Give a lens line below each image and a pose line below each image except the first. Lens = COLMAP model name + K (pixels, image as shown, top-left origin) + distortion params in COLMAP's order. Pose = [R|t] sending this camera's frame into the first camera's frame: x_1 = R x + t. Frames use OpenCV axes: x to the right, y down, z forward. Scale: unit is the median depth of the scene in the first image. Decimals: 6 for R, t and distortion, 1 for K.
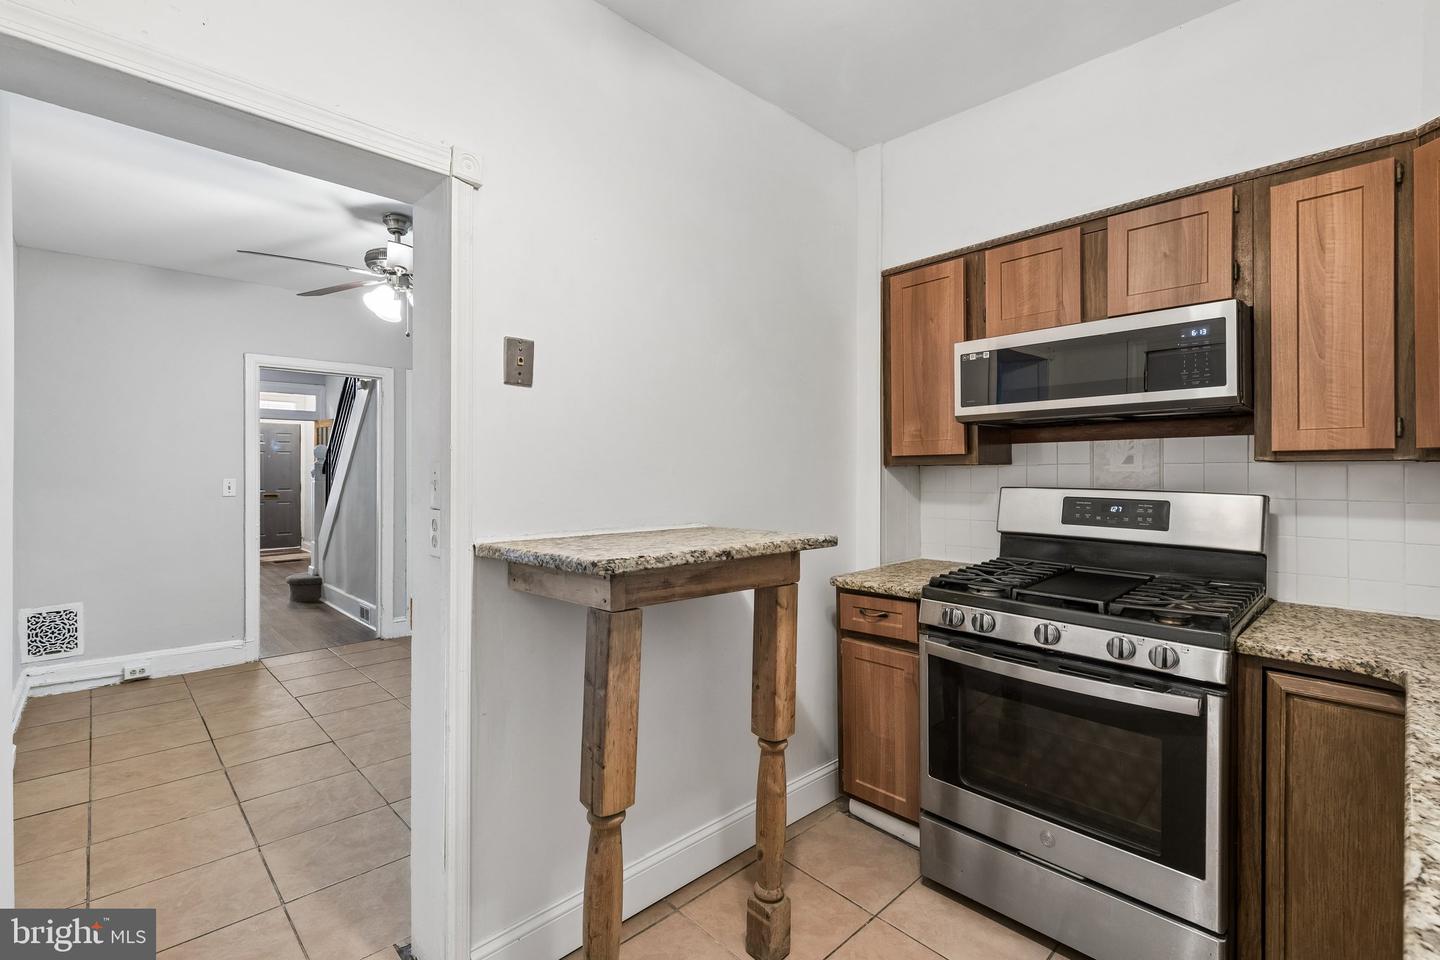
lens RADIAL K [[650.2, 0, 715.3], [0, 650.2, 474.0], [0, 0, 1]] dist [0.001312, -0.000065]
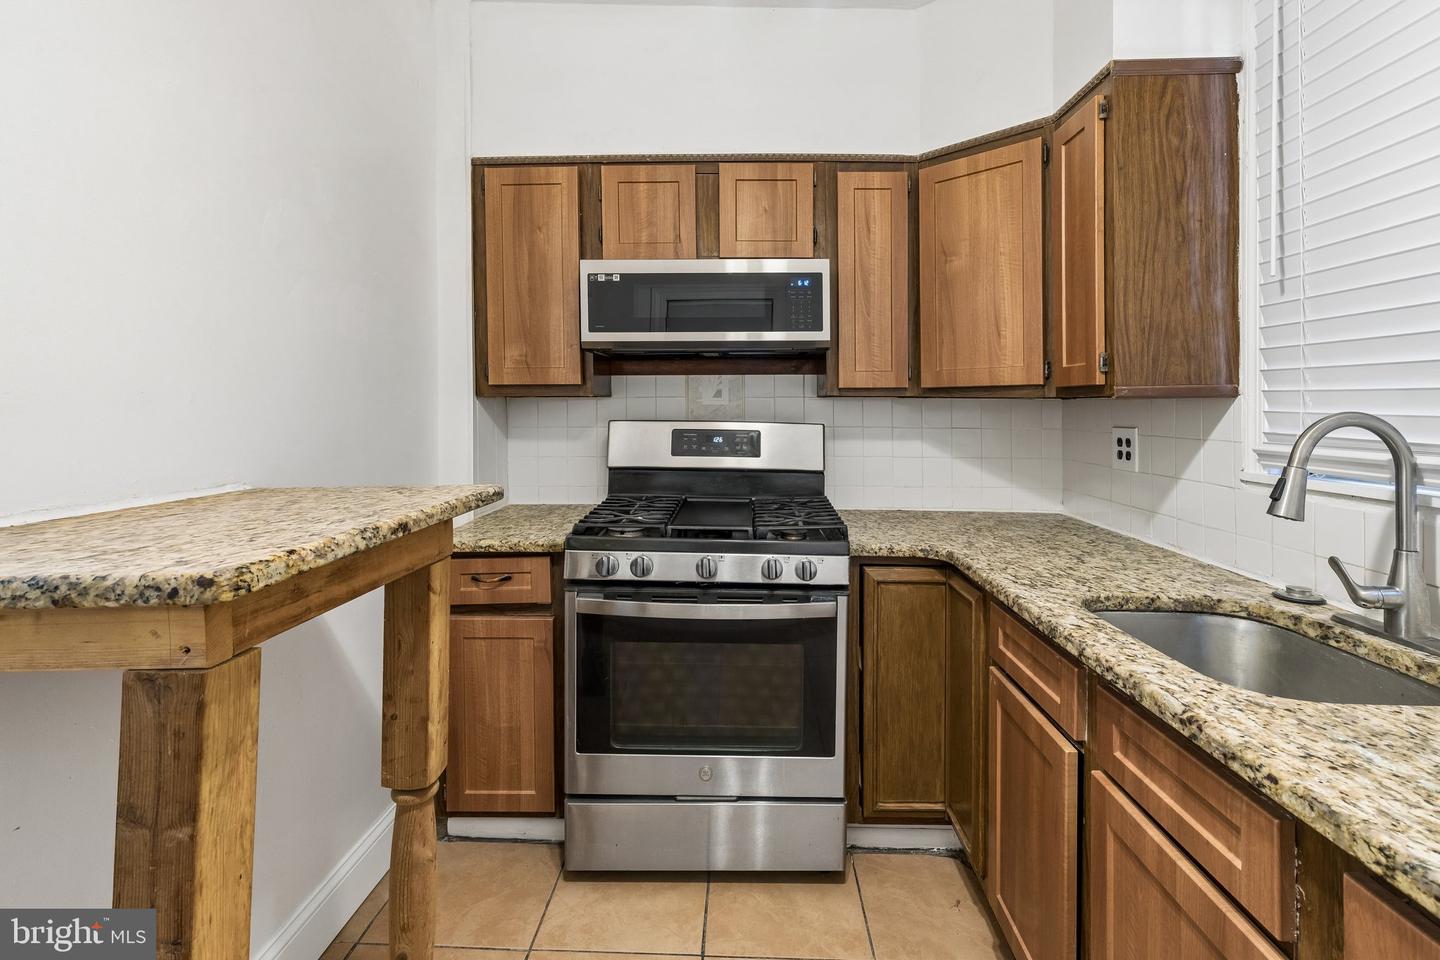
lens RADIAL K [[676.3, 0, 728.4], [0, 676.3, 416.0], [0, 0, 1]] dist [0.002835, -0.000224]
pose [[0.686966, -0.006539, 0.726660, -0.201382], [-0.000200, 0.999958, 0.009187, 0.005878], [-0.726689, -0.006456, 0.686936, 0.254263]]
